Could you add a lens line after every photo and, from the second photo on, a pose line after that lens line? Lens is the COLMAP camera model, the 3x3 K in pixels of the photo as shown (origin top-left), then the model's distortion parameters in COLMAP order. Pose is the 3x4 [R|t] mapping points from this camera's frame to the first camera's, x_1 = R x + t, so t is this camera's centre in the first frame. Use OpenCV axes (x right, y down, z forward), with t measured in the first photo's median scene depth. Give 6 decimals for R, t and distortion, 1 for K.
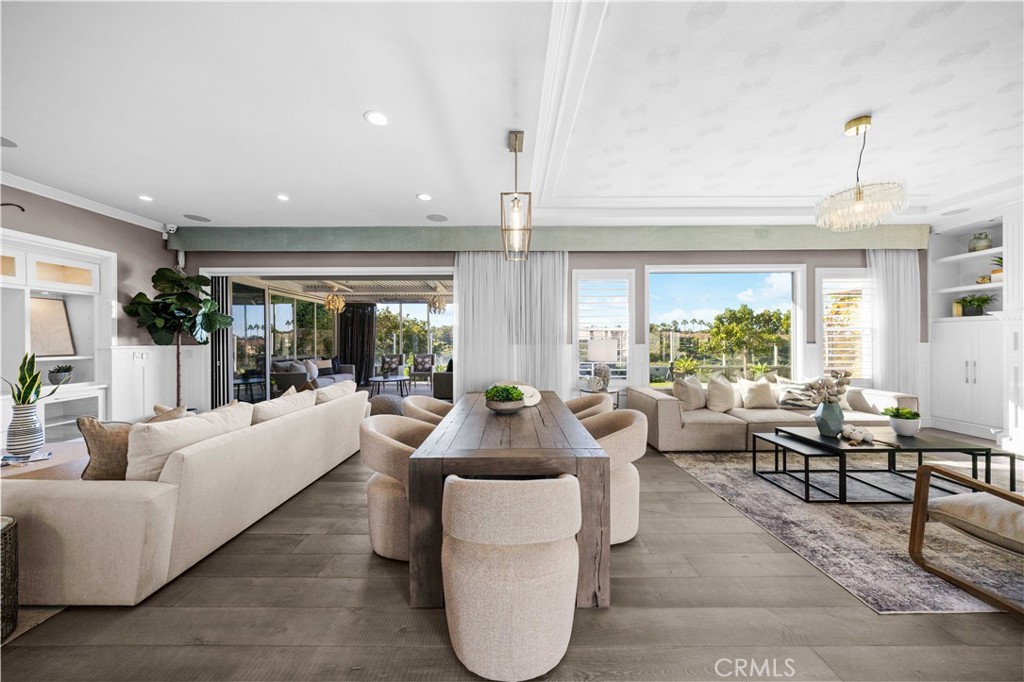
lens RADIAL K [[341.3, 0, 512.0], [0, 341.3, 341.0], [0, 0, 1]] dist [-0.002839, 0.000082]
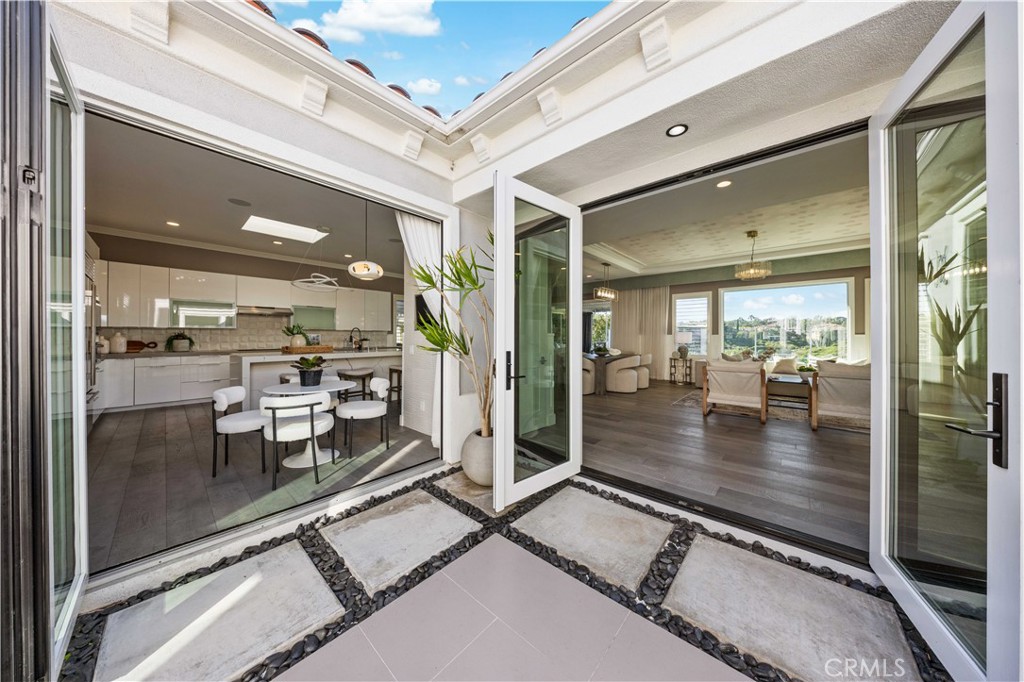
lens RADIAL K [[313.3, 0, 516.8], [0, 313.3, 336.0], [0, 0, 1]] dist [-0.000720, -0.000024]
pose [[0.755848, 0.005026, -0.654728, 0.723288], [-0.004842, 0.999986, 0.002086, 0.021325], [0.654729, 0.001593, 0.755862, -0.946125]]
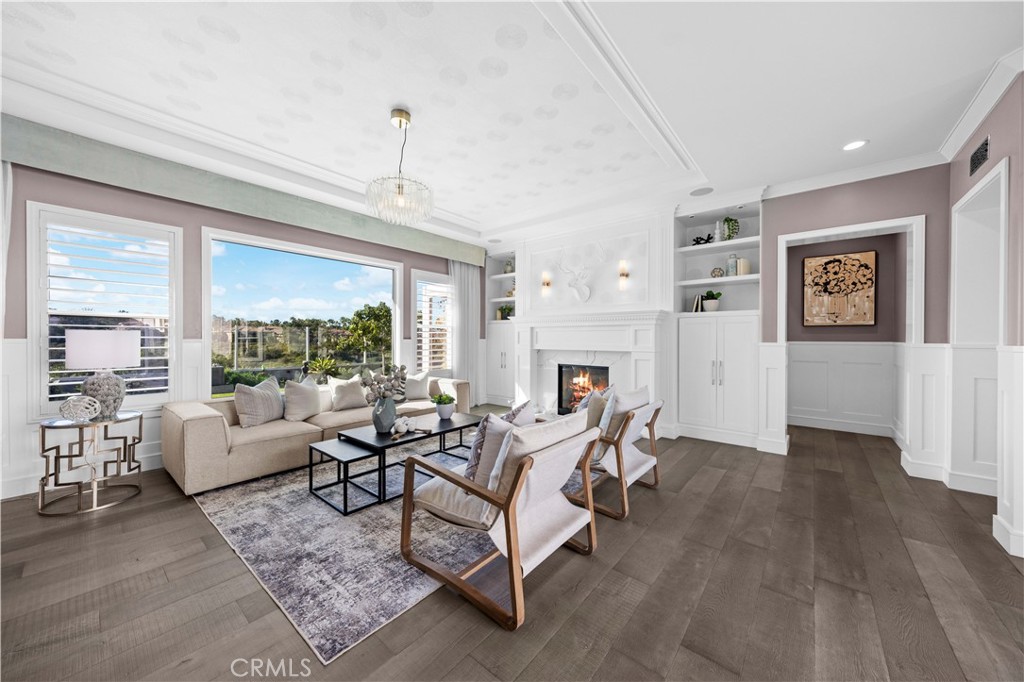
lens RADIAL K [[358.8, 0, 512.0], [0, 358.8, 341.0], [0, 0, 1]] dist [0.001941, 0.000165]
pose [[0.638691, 0.001224, 0.769463, 0.249584], [-0.005511, 0.999980, 0.002984, 0.008491], [-0.769444, -0.006147, 0.638685, 0.041069]]
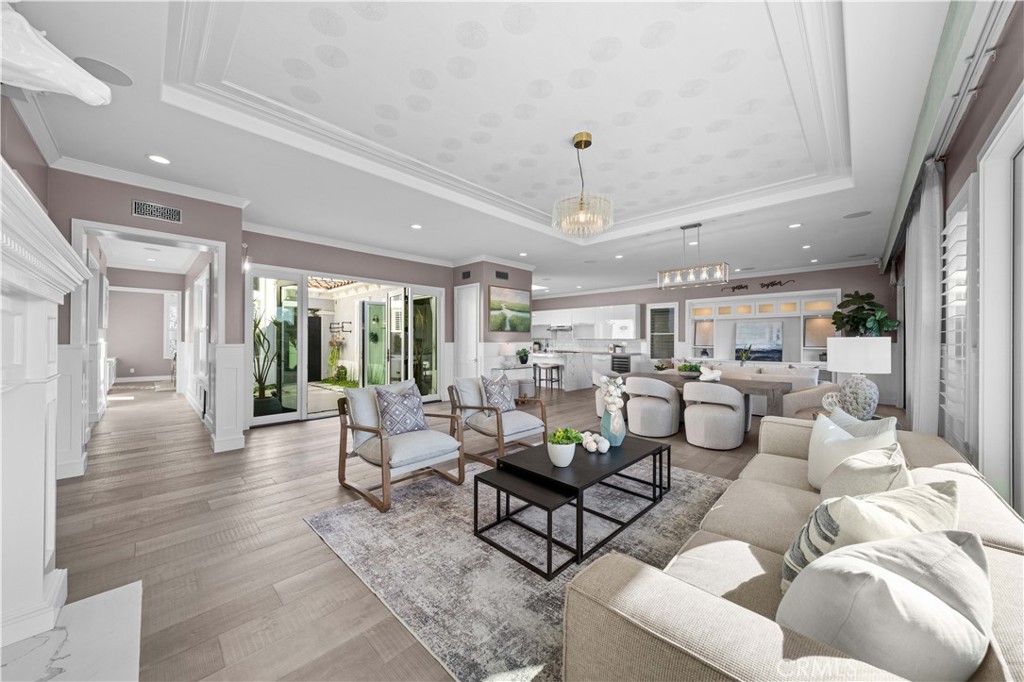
lens RADIAL K [[358.8, 0, 512.0], [0, 358.8, 341.0], [0, 0, 1]] dist [0.001941, 0.000165]
pose [[-0.694478, 0.004519, -0.719500, 1.205972], [-0.000258, 0.999979, 0.006529, -0.003169], [0.719514, 0.004720, -0.694462, 0.986523]]
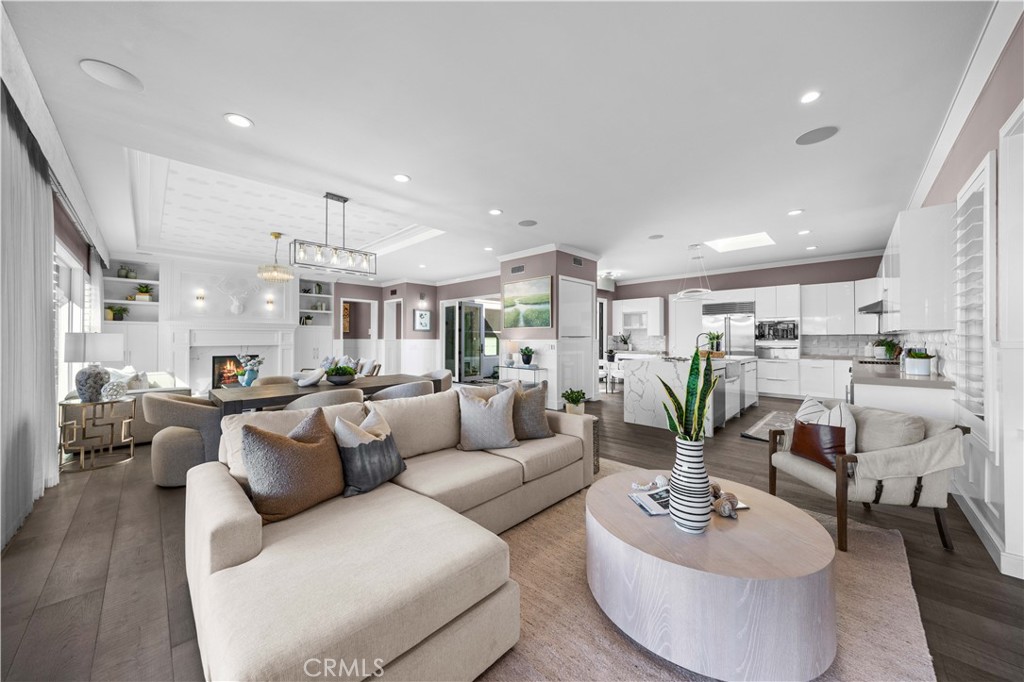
lens RADIAL K [[358.8, 0, 512.0], [0, 358.8, 341.0], [0, 0, 1]] dist [0.001941, 0.000165]
pose [[-0.725452, -0.002067, 0.688269, -0.963055], [0.003708, 0.999969, 0.006911, 0.010079], [-0.688263, 0.007566, -0.725422, 0.971117]]
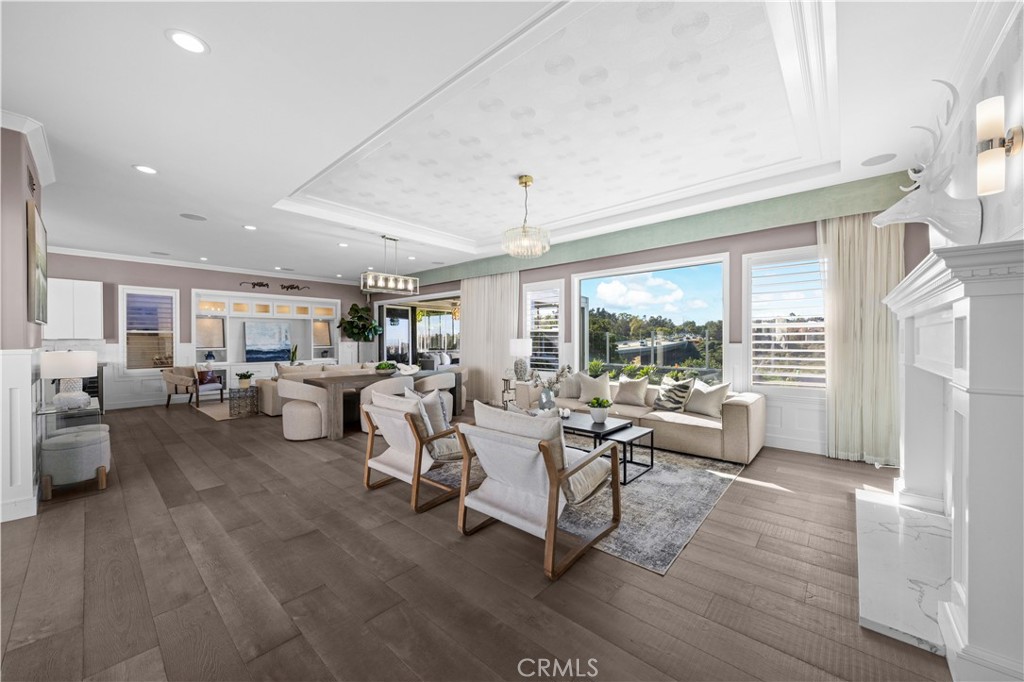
lens RADIAL K [[377.9, 0, 510.2], [0, 377.9, 341.3], [0, 0, 1]] dist [0.001723, -0.000054]
pose [[0.750478, 0.003761, -0.660885, 1.188539], [-0.001238, 0.999990, 0.004285, -0.001311], [0.660895, -0.002398, 0.750475, -0.104490]]
